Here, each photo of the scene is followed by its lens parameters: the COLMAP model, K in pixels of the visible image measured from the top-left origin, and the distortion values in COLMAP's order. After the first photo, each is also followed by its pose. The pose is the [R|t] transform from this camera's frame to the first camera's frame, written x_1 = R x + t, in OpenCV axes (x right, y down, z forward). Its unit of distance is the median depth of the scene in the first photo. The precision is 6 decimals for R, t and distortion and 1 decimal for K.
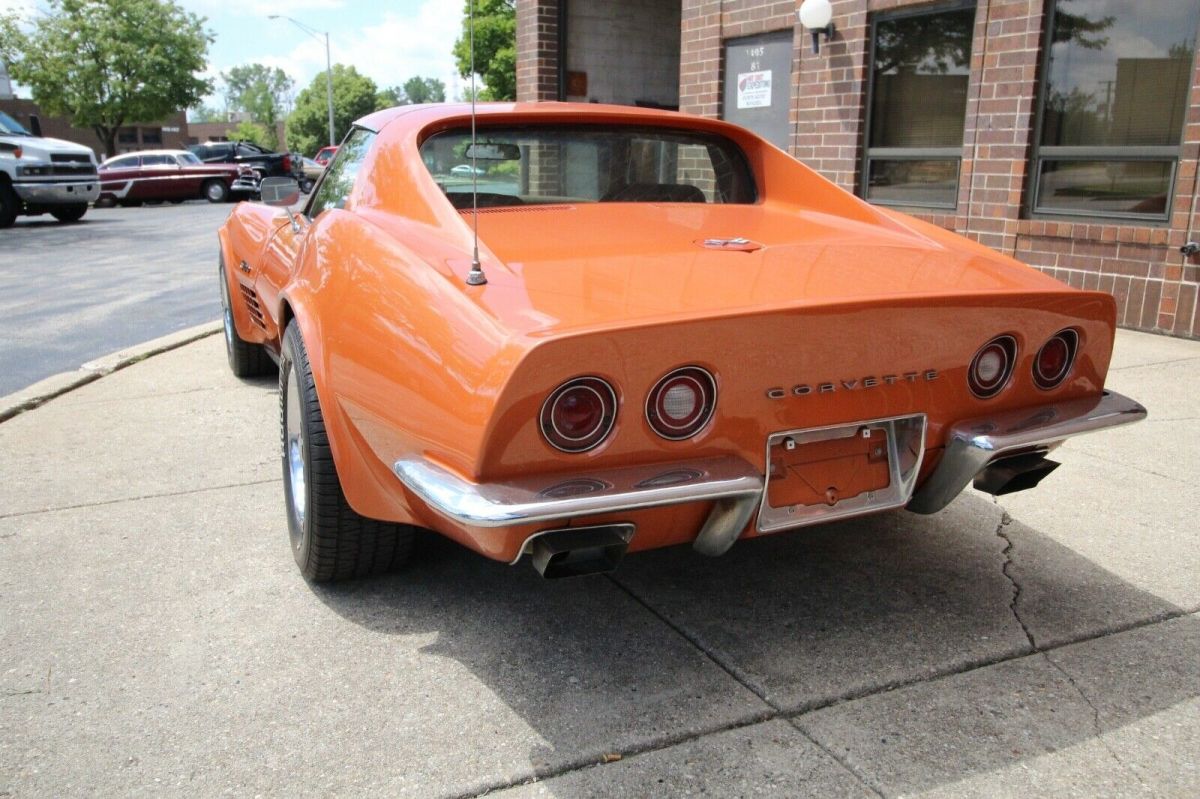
lens RADIAL K [[938.1, 0, 597.9], [0, 938.1, 389.0], [0, 0, 1]] dist [0.011485, -0.006438]
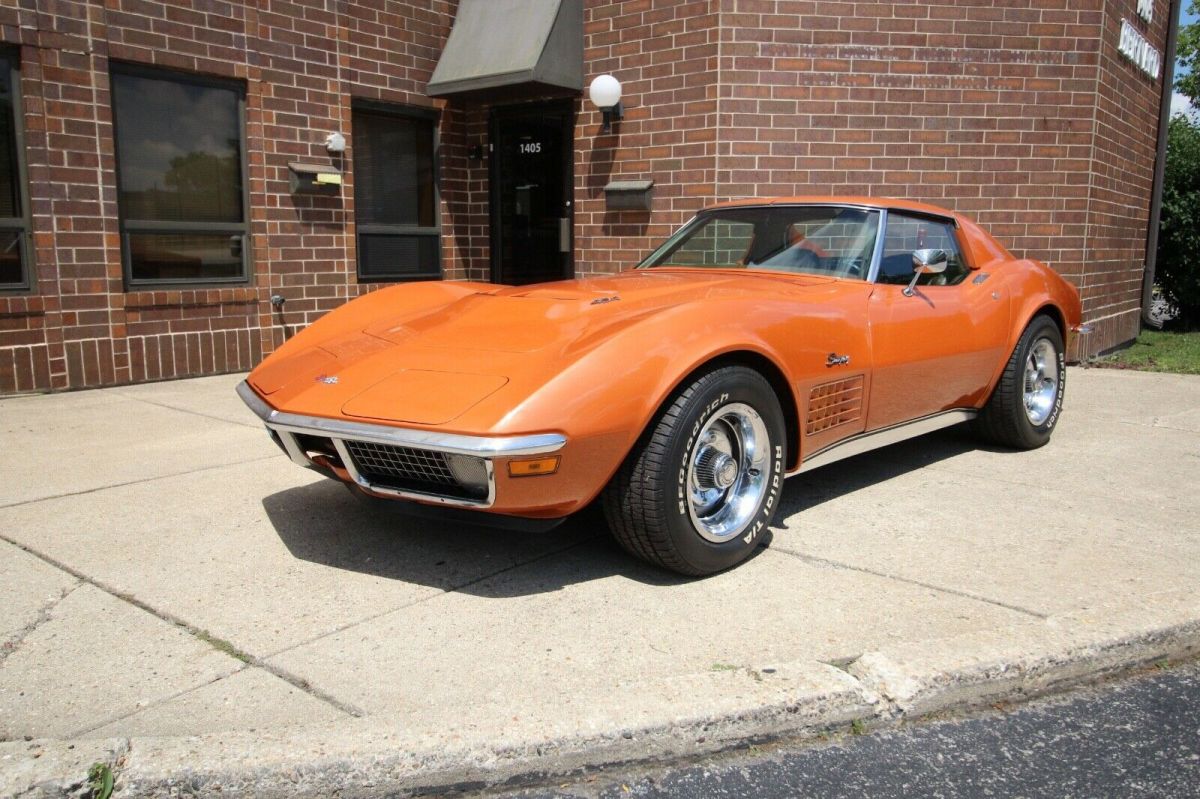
lens RADIAL K [[936.4, 0, 593.1], [0, 936.4, 388.8], [0, 0, 1]] dist [0.009233, -0.001900]
pose [[-0.346960, -0.151644, 0.925539, -0.551732], [0.218401, 0.946649, 0.236975, -0.179624], [-0.912096, 0.284360, -0.295330, 0.743586]]
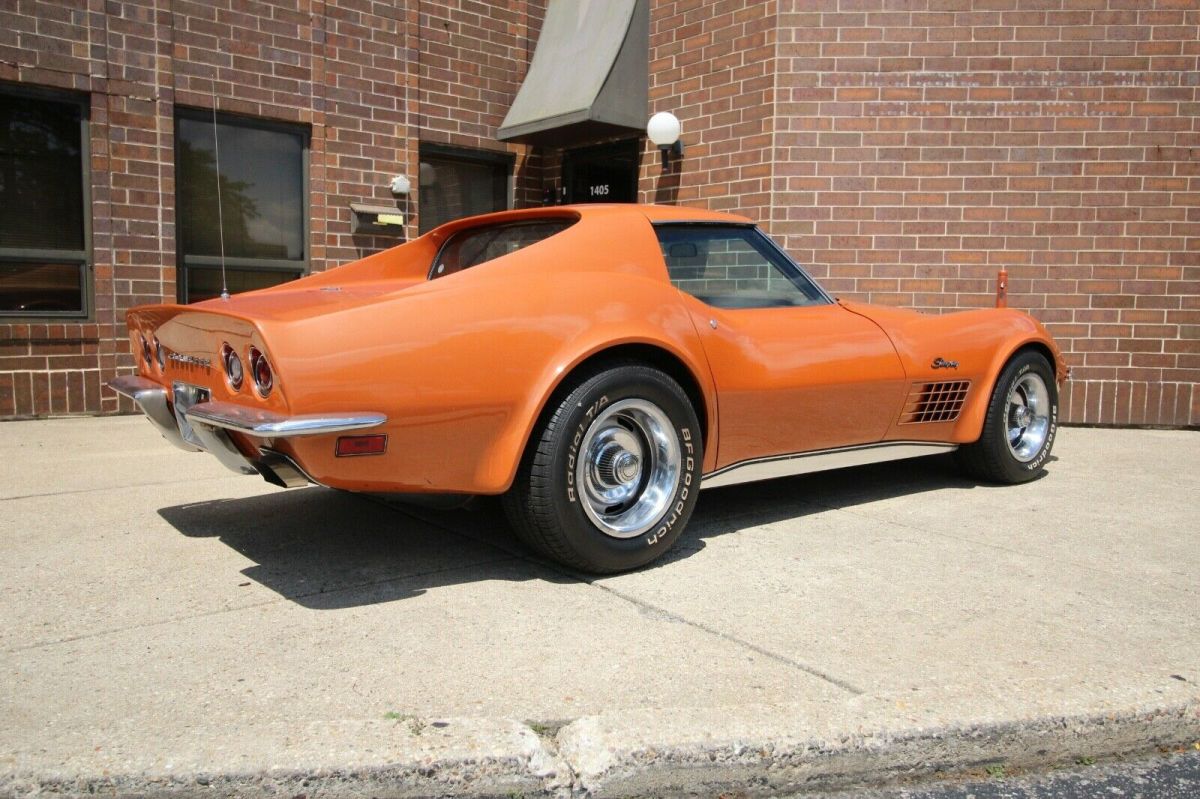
lens RADIAL K [[938.1, 0, 597.9], [0, 938.1, 389.0], [0, 0, 1]] dist [0.011485, -0.006438]
pose [[-0.162933, -0.096587, 0.981898, -0.550748], [0.219621, 0.966678, 0.131533, -0.124048], [-0.961883, 0.237076, -0.136291, 0.610088]]
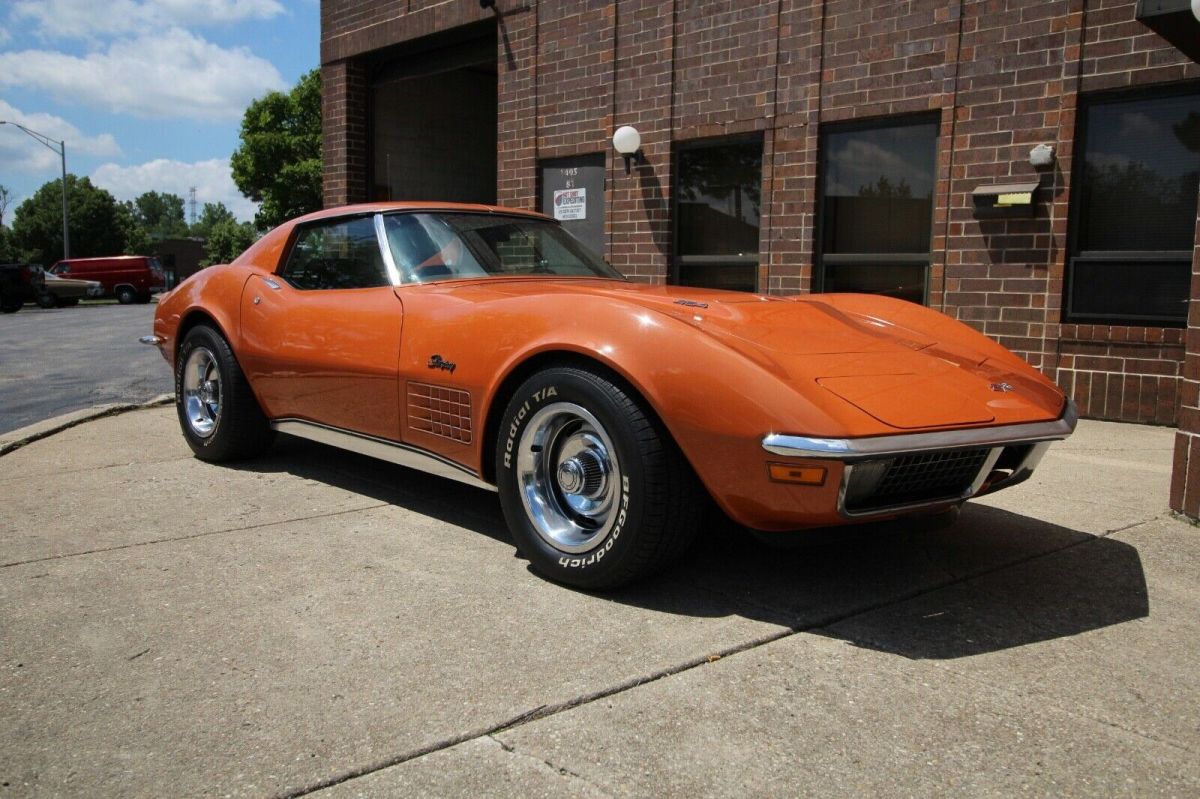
lens RADIAL K [[938.1, 0, 597.9], [0, 938.1, 389.0], [0, 0, 1]] dist [0.011485, -0.006438]
pose [[0.966747, -0.019032, 0.255024, -0.102063], [0.050692, 0.991701, -0.118154, 0.036421], [-0.250659, 0.127153, 0.959689, -0.056889]]
